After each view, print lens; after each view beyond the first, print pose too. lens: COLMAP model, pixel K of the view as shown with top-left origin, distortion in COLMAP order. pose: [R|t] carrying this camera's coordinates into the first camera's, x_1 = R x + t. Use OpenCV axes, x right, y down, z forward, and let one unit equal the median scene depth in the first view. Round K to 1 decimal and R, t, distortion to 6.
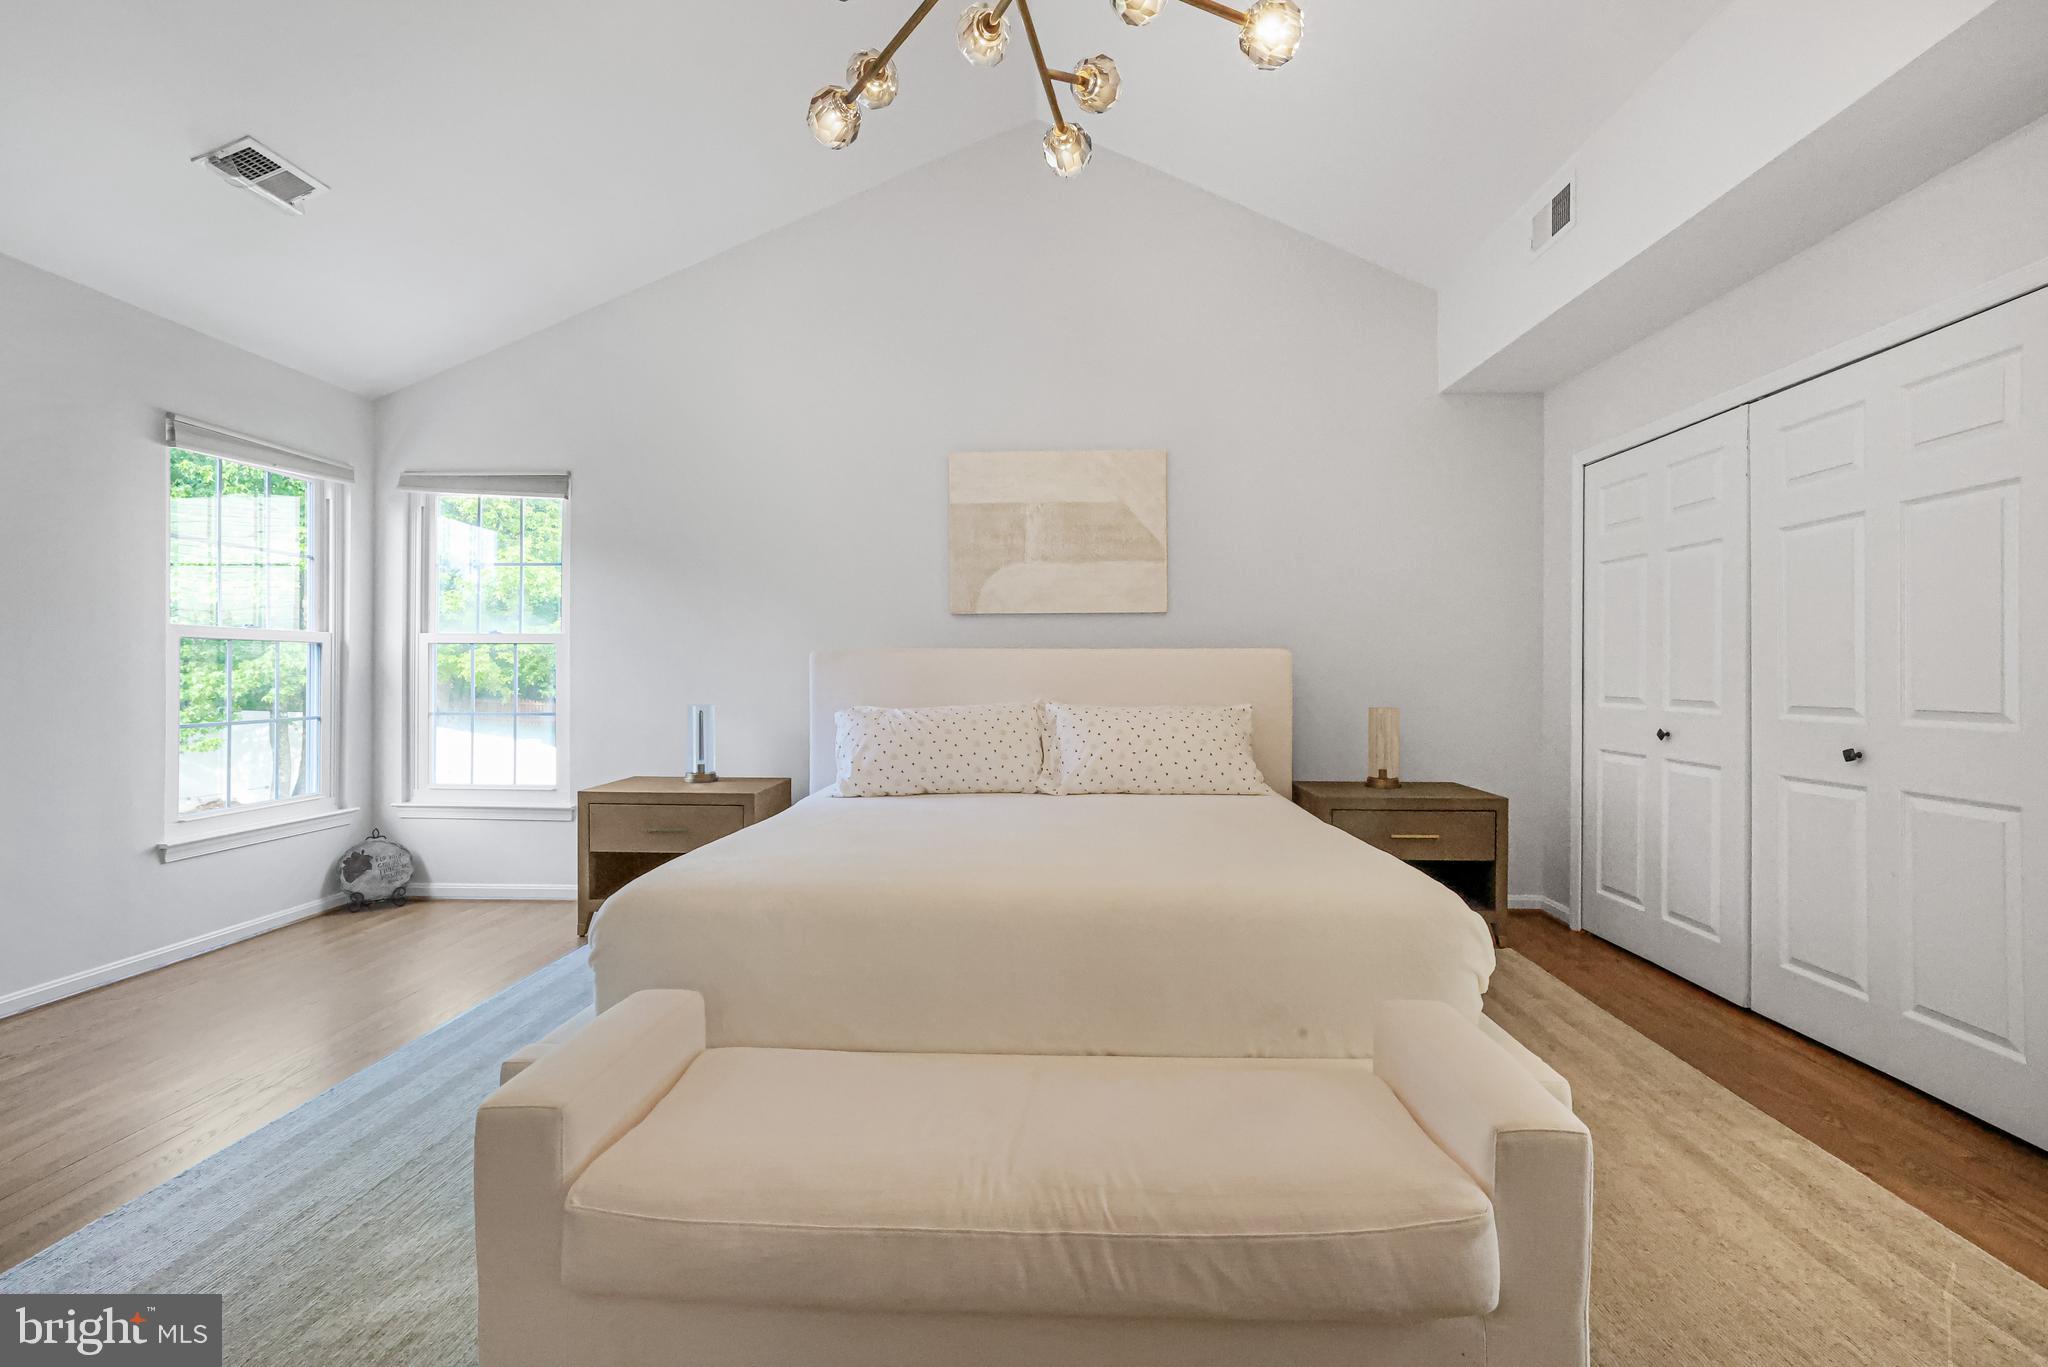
lens RADIAL K [[853.6, 0, 1016.8], [0, 853.6, 683.5], [0, 0, 1]] dist [-0.028842, 0.015393]
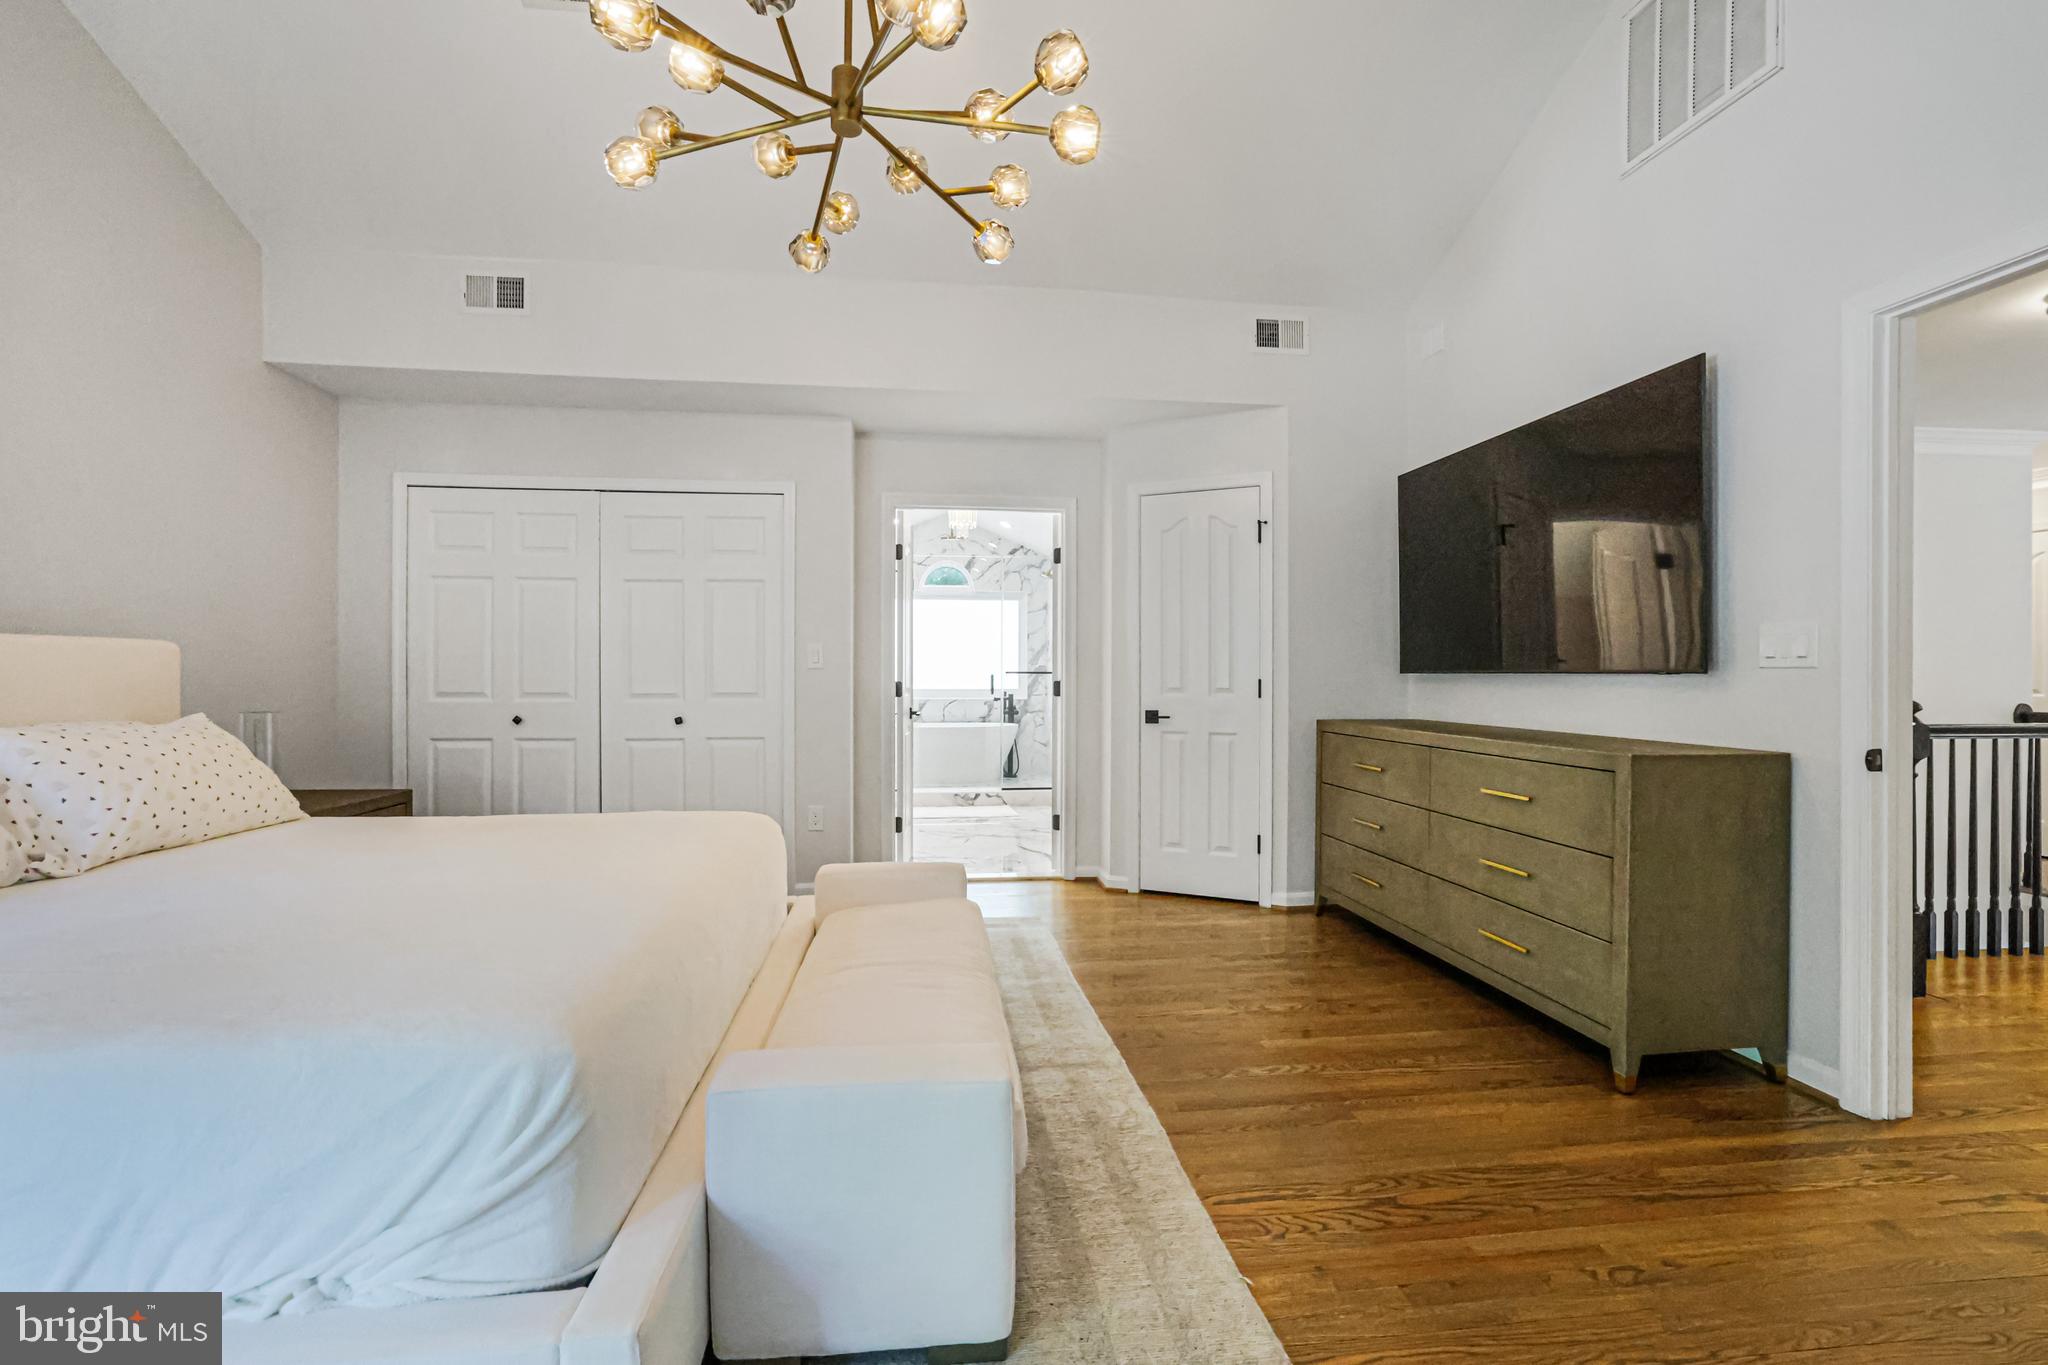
lens RADIAL K [[899.5, 0, 1024.0], [0, 899.5, 682.5], [0, 0, 1]] dist [-0.050520, 0.019188]
pose [[-0.160268, -0.012816, 0.986990, -0.548385], [0.010352, 0.999839, 0.014664, -0.006674], [-0.987019, 0.012568, -0.160109, 0.354366]]
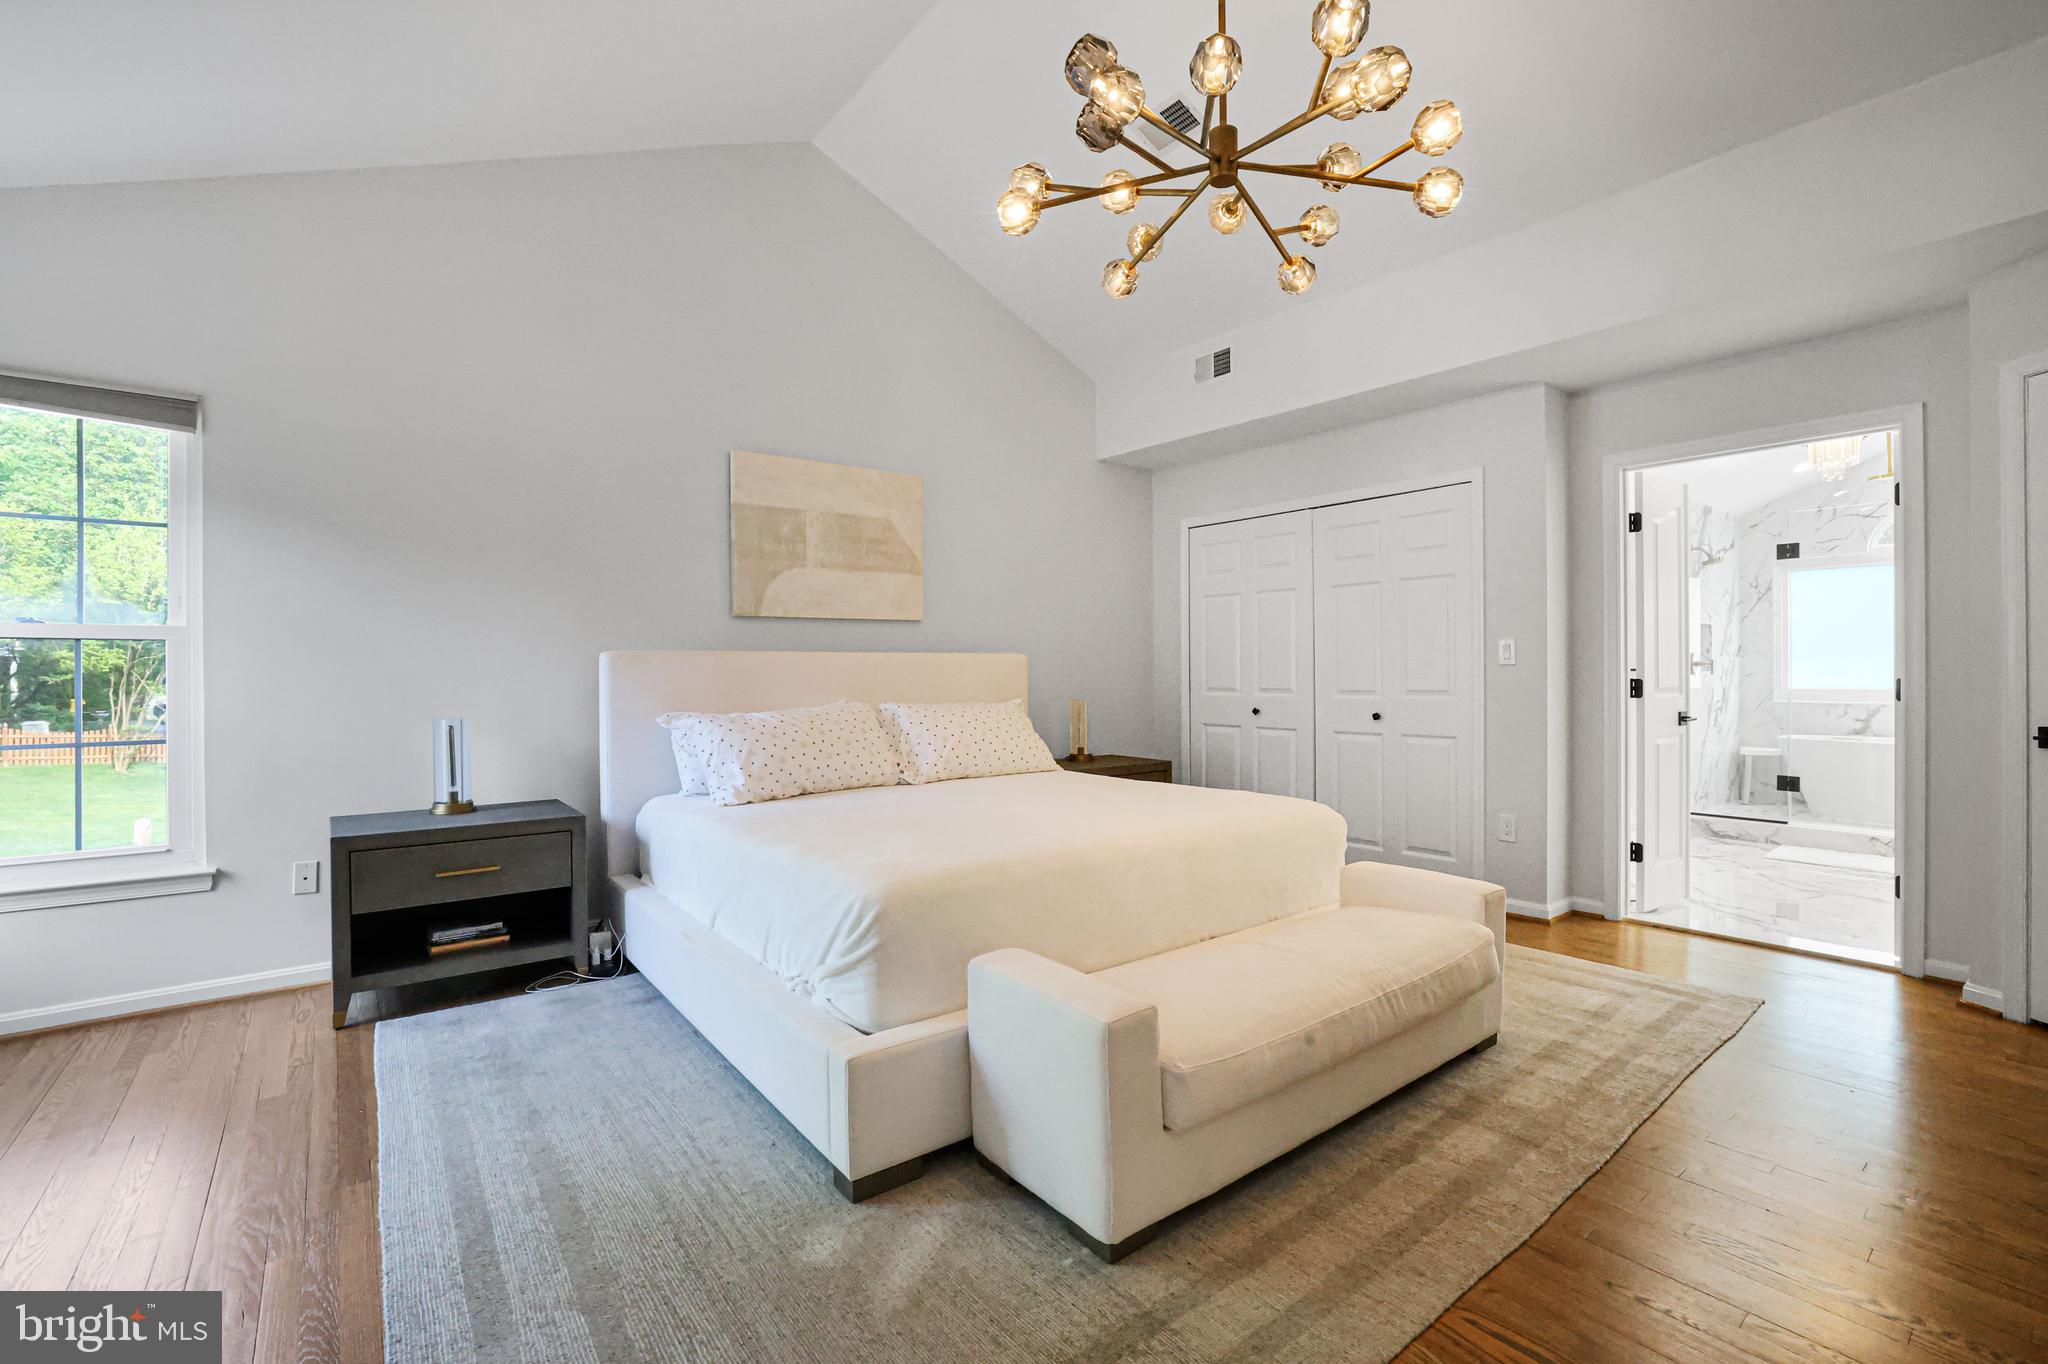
lens RADIAL K [[897.1, 0, 988.7], [0, 897.1, 680.4], [0, 0, 1]] dist [-0.044000, 0.009669]
pose [[0.782367, -0.012577, 0.622690, -0.498914], [0.016750, 0.999859, -0.000849, -0.002010], [-0.622592, 0.011095, 0.782468, 0.020830]]
